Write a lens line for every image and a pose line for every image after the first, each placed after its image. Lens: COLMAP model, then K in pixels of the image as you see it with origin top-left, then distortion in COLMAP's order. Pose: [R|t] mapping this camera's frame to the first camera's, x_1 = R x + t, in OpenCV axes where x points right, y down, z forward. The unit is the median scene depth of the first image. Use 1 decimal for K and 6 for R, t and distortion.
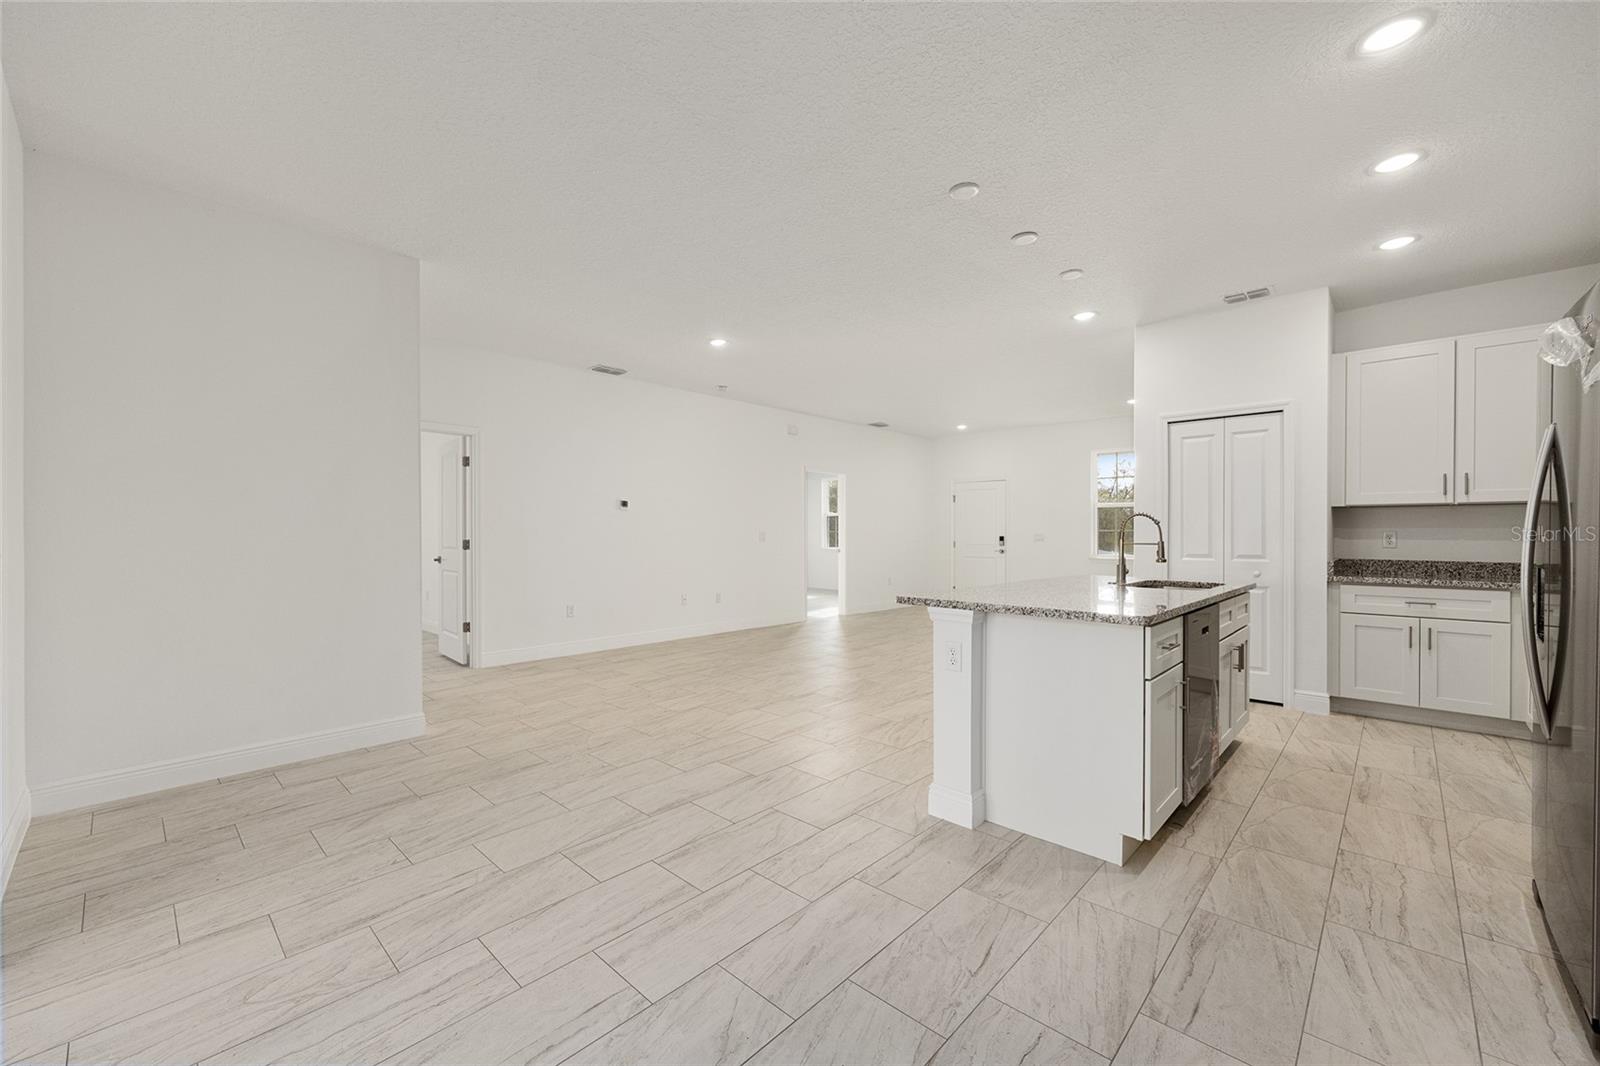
lens RADIAL K [[641.8, 0, 802.8], [0, 641.8, 541.2], [0, 0, 1]] dist [-0.001695, 0.001590]
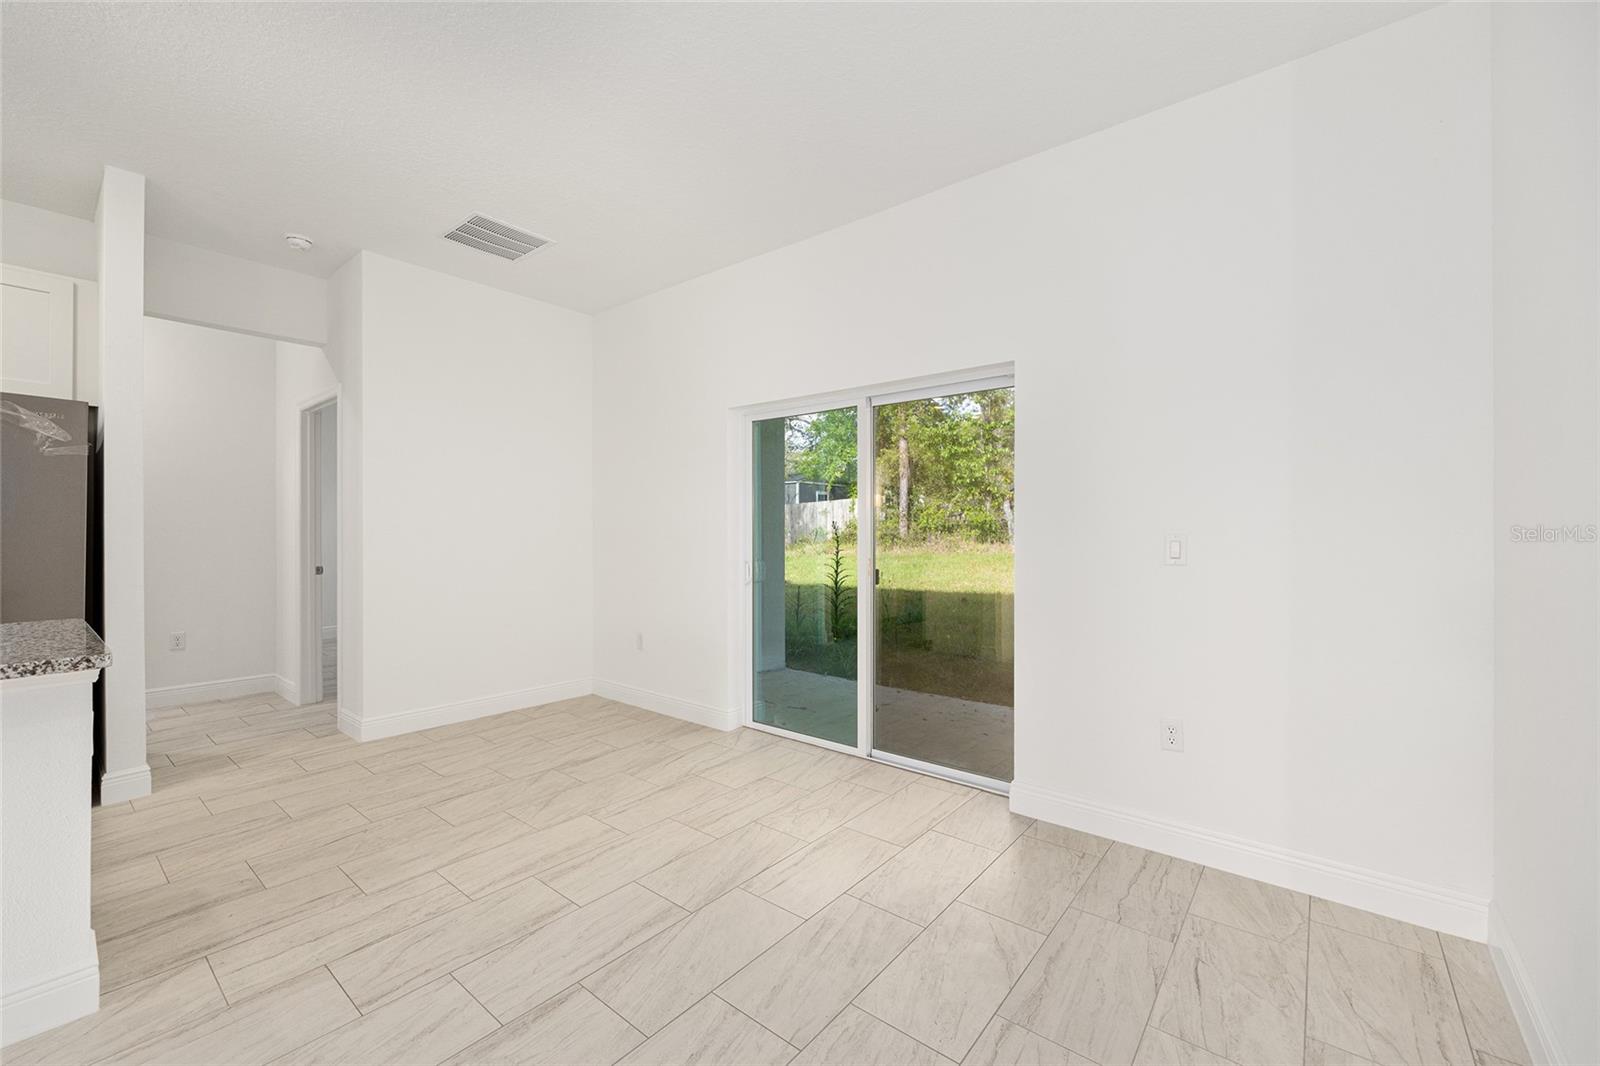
lens RADIAL K [[641.8, 0, 800.2], [0, 641.8, 526.4], [0, 0, 1]] dist [-0.001695, 0.001590]
pose [[-0.997863, -0.000170, -0.065346, -0.287629], [-0.000362, 0.999996, 0.002922, -0.016090], [0.065345, 0.002940, -0.997858, 1.140093]]
